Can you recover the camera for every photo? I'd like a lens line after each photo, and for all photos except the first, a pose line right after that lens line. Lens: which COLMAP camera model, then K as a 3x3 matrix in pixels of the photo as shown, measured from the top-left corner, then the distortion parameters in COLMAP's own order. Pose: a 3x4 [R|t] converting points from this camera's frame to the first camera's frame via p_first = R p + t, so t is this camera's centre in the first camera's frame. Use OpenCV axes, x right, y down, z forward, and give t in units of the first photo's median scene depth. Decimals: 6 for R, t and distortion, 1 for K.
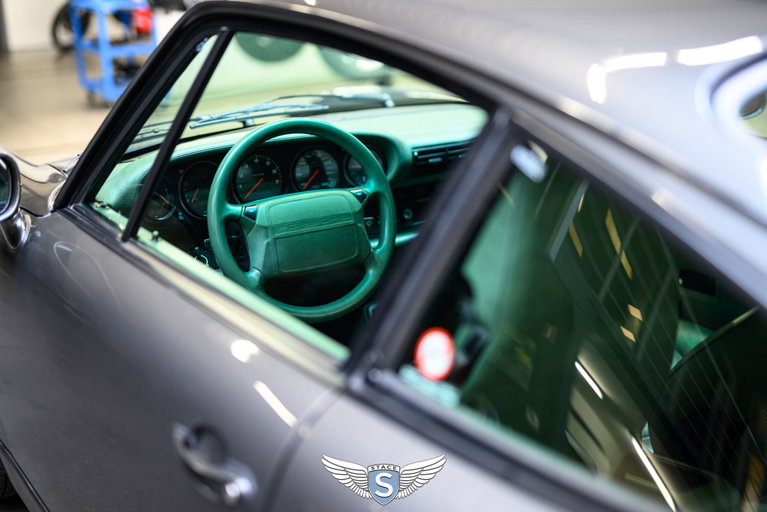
lens RADIAL K [[1077.7, 0, 383.5], [0, 1077.7, 256.0], [0, 0, 1]] dist [0.012785, 0.075386]
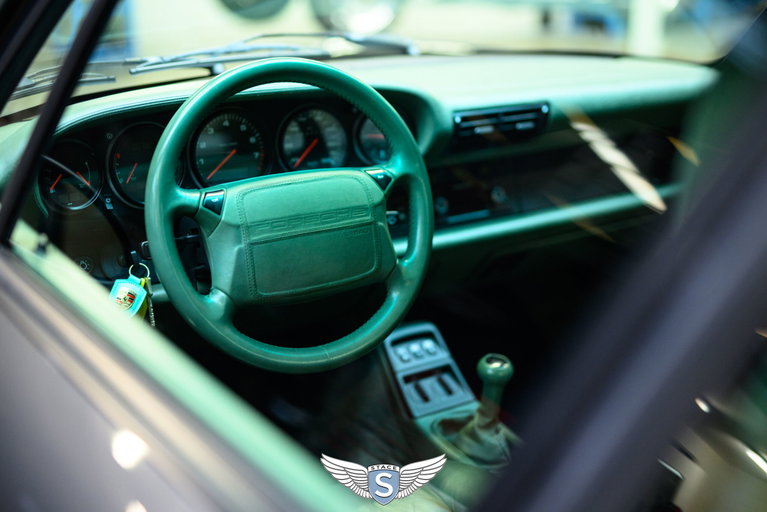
lens RADIAL K [[1113.7, 0, 400.0], [0, 1113.7, 239.1], [0, 0, 1]] dist [-0.004595, 0.046516]
pose [[0.999309, 0.020838, 0.030789, -0.030516], [-0.020941, 0.999776, 0.003020, -0.021477], [-0.030719, -0.003663, 0.999521, 0.314236]]
